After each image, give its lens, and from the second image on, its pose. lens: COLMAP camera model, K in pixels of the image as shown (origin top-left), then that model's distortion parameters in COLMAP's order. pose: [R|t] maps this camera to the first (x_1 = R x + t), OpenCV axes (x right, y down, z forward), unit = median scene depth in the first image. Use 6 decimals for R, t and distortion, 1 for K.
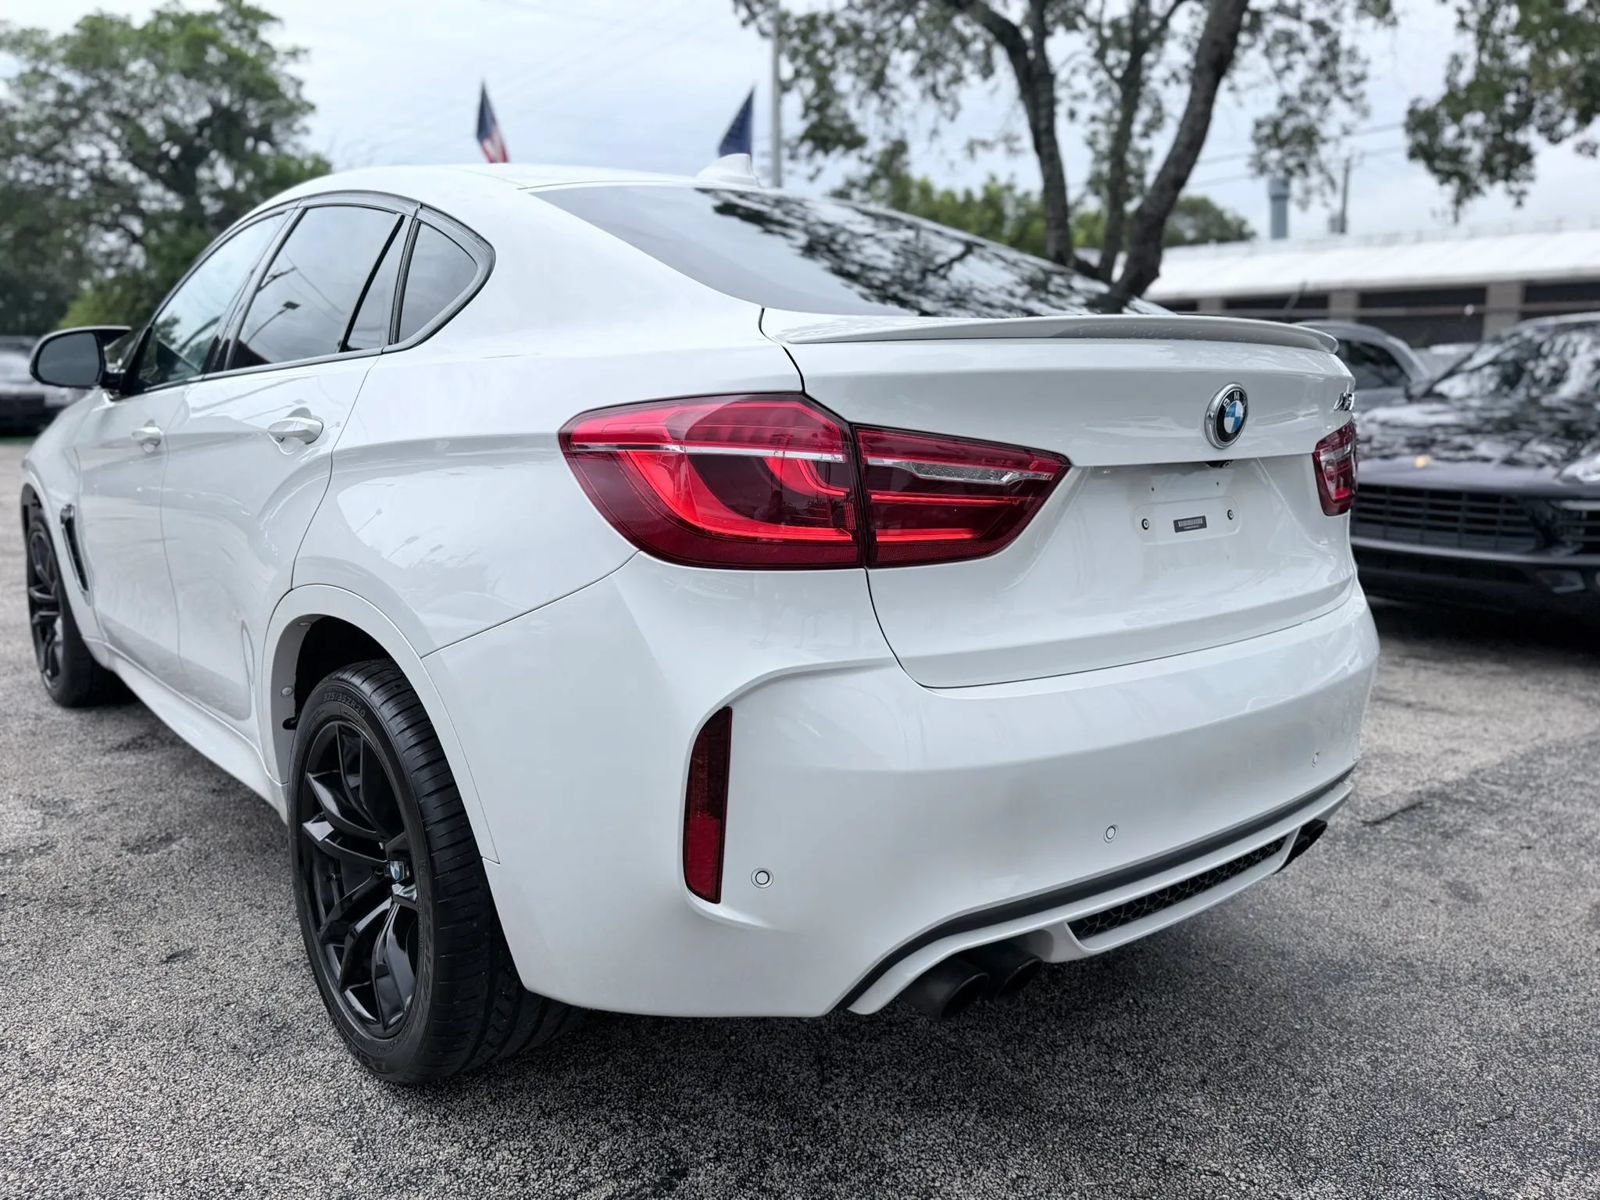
lens RADIAL K [[1239.3, 0, 800.7], [0, 1239.3, 598.5], [0, 0, 1]] dist [0.019836, -0.031191]
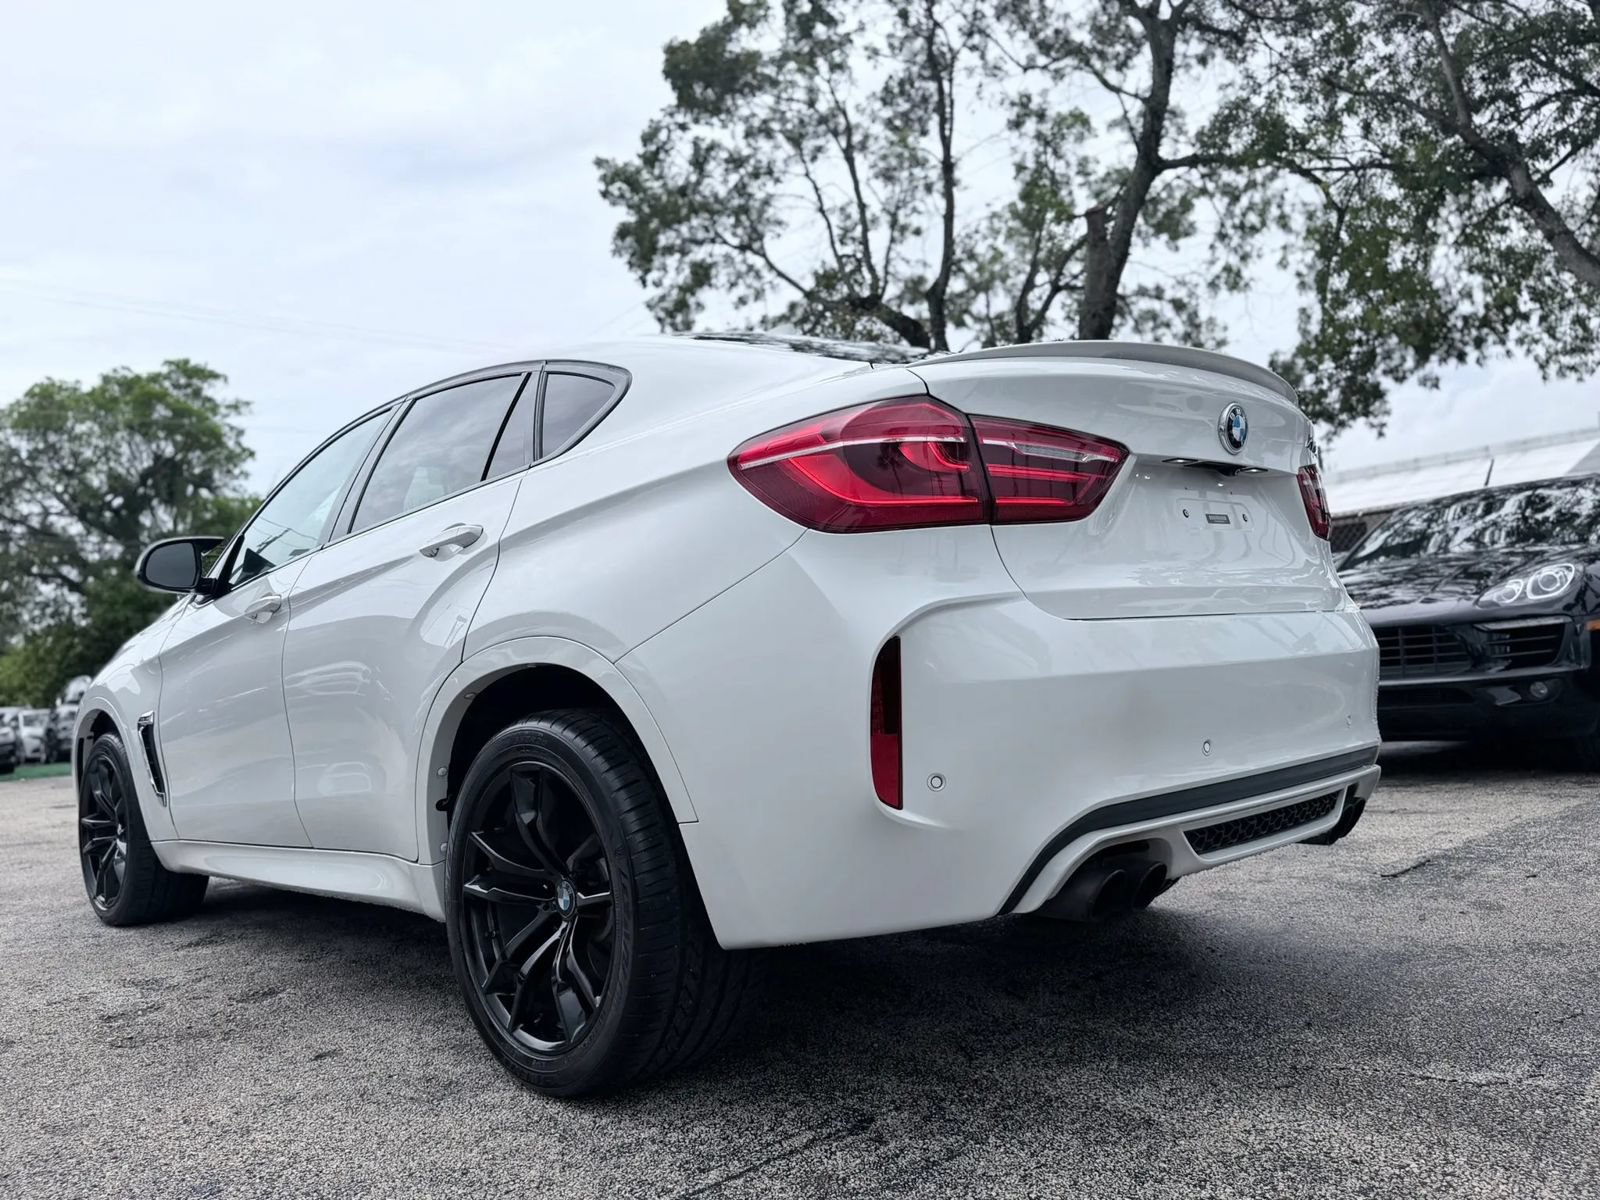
lens RADIAL K [[1240.7, 0, 800.0], [0, 1240.7, 600.0], [0, 0, 1]] dist [0.015189, -0.022859]
pose [[0.994326, -0.082703, 0.066910, -0.101608], [0.096310, 0.966964, -0.236019, 0.144502], [-0.045180, 0.241124, 0.969442, -0.086911]]
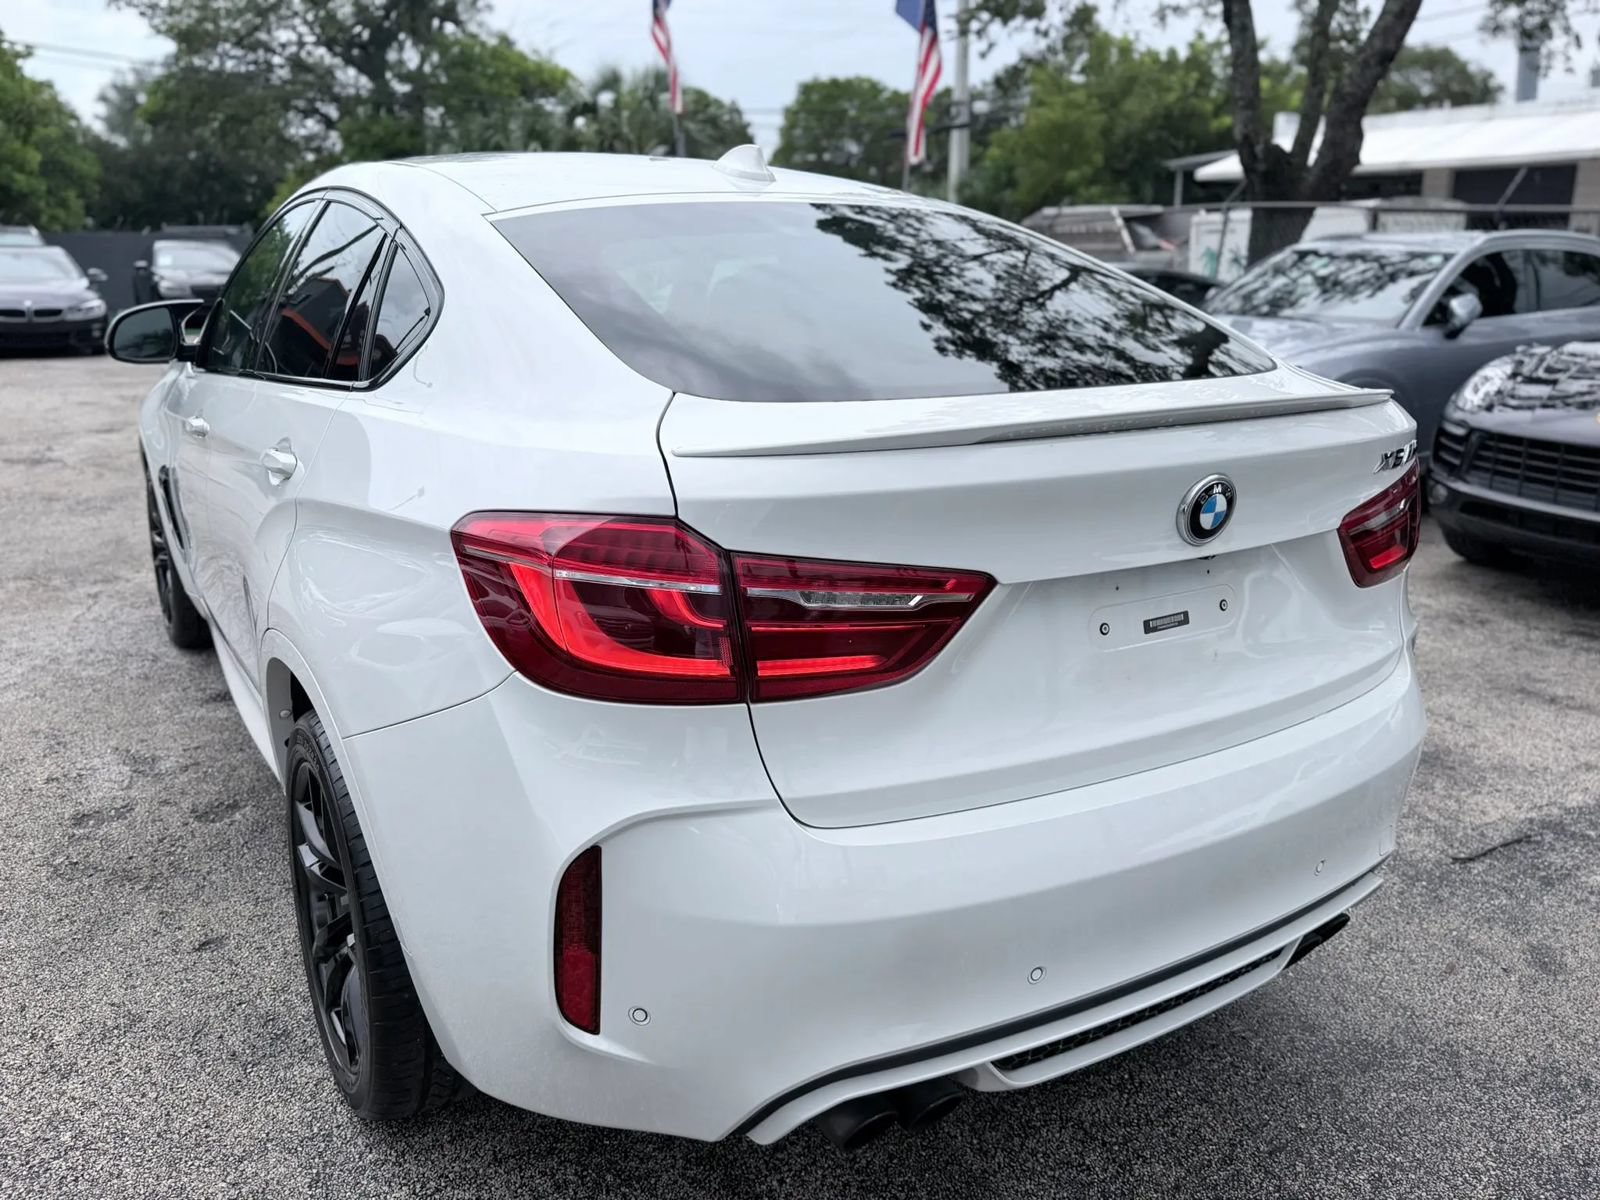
lens RADIAL K [[1240.7, 0, 800.0], [0, 1240.7, 600.0], [0, 0, 1]] dist [0.015189, -0.022859]
pose [[0.988644, 0.036154, -0.145861, 0.098177], [-0.021222, 0.994491, 0.102654, -0.086550], [0.148769, -0.098393, 0.983965, 0.045737]]
